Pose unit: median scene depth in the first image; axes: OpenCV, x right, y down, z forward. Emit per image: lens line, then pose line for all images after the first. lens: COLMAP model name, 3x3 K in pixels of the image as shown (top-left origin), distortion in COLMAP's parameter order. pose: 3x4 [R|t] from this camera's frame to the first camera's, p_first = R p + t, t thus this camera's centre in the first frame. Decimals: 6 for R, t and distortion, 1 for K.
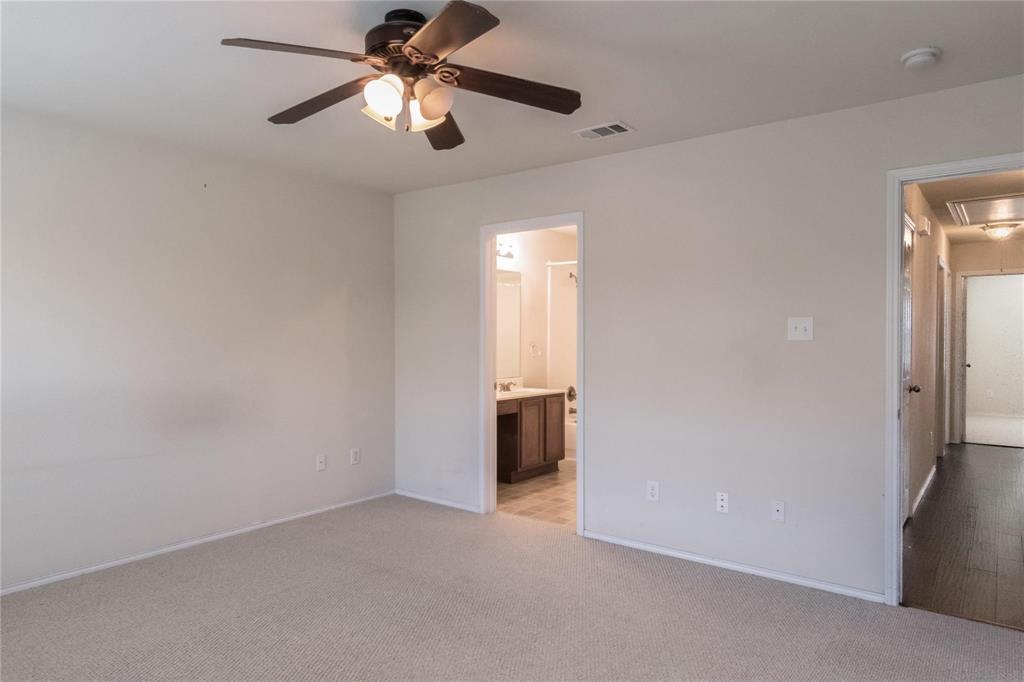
lens RADIAL K [[642.4, 0, 513.5], [0, 642.4, 344.5], [0, 0, 1]] dist [-0.000840, -0.003833]
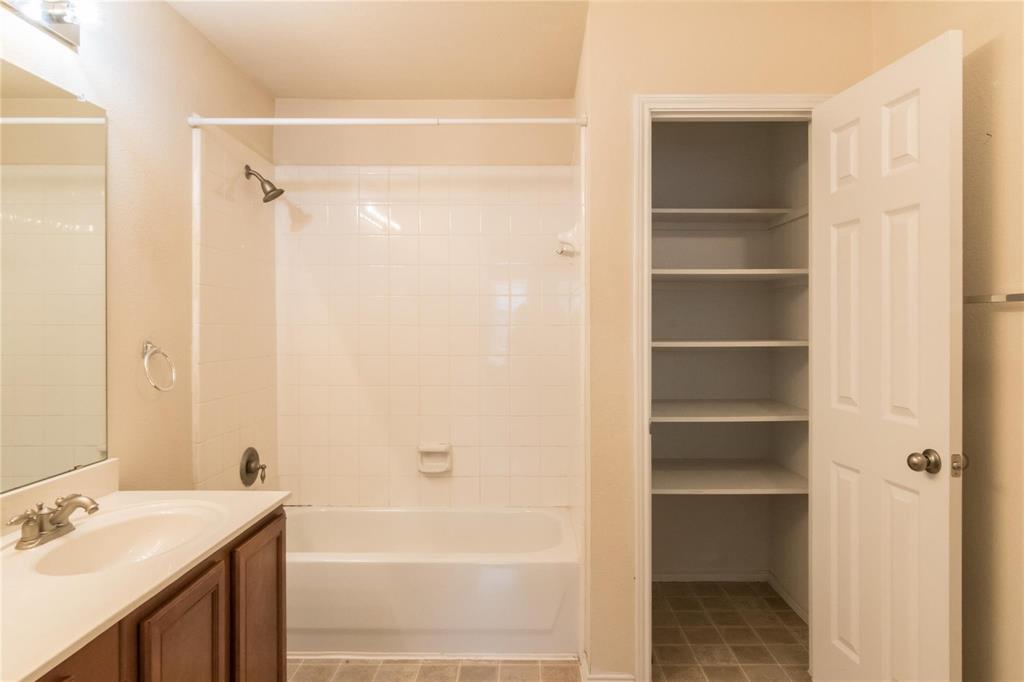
lens RADIAL K [[642.4, 0, 546.0], [0, 642.4, 326.7], [0, 0, 1]] dist [-0.000840, -0.003833]
pose [[0.794073, -0.005752, 0.607796, -0.008490], [0.009316, 0.999953, -0.002707, -0.008707], [-0.607752, 0.007811, 0.794089, 0.639009]]
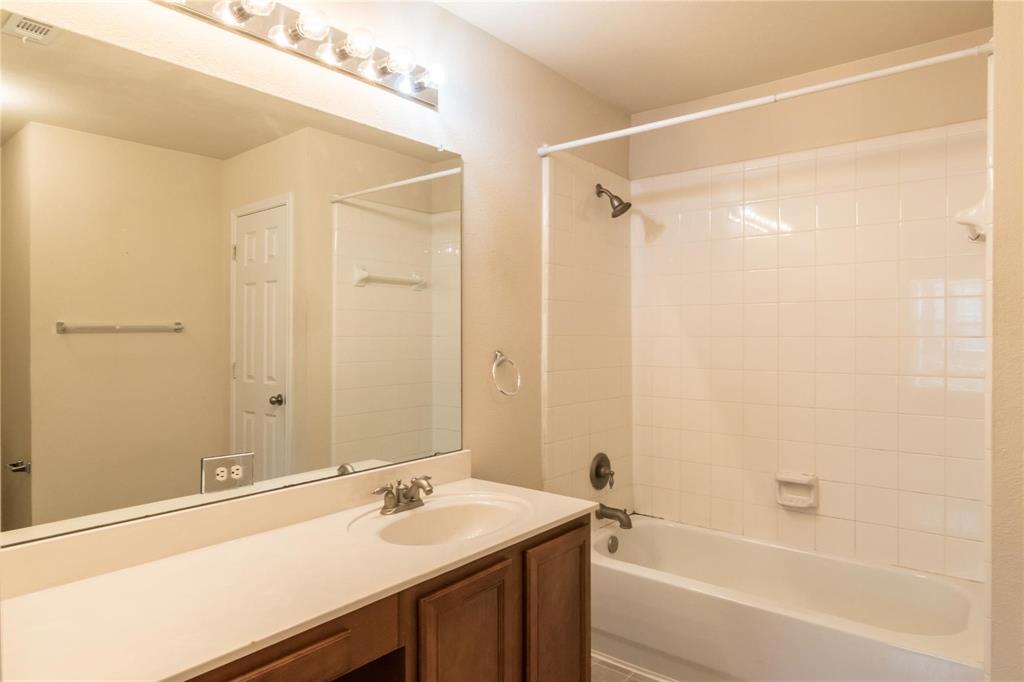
lens RADIAL K [[642.4, 0, 495.0], [0, 642.4, 342.9], [0, 0, 1]] dist [-0.000840, -0.003833]
pose [[0.998905, -0.004488, -0.046561, 0.045400], [0.004513, 0.999990, 0.000440, -0.008885], [0.046558, -0.000650, 0.998915, 0.647844]]
